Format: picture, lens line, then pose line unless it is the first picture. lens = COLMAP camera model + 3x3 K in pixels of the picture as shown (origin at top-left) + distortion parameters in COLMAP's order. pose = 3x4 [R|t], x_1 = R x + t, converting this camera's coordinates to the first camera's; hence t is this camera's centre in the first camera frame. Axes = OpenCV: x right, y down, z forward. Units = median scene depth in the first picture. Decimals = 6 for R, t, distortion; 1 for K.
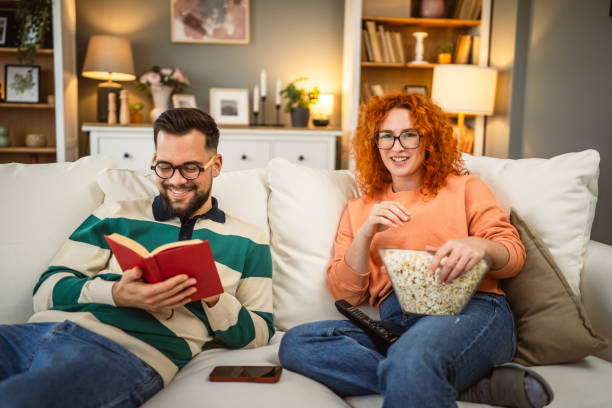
lens RADIAL K [[603.0, 0, 309.7], [0, 603.0, 200.3], [0, 0, 1]] dist [-0.008419, 0.036069]
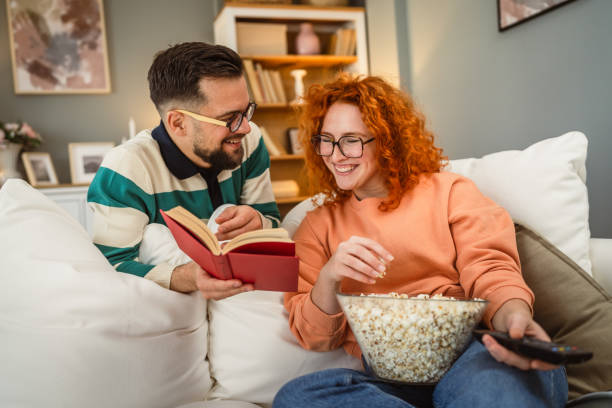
lens RADIAL K [[606.2, 0, 296.0], [0, 606.2, 200.9], [0, 0, 1]] dist [0.081570, 0.016493]
pose [[0.974580, -0.087782, 0.206126, -0.036816], [0.110328, 0.988796, -0.100546, 0.021295], [-0.194991, 0.120731, 0.973346, 0.090665]]
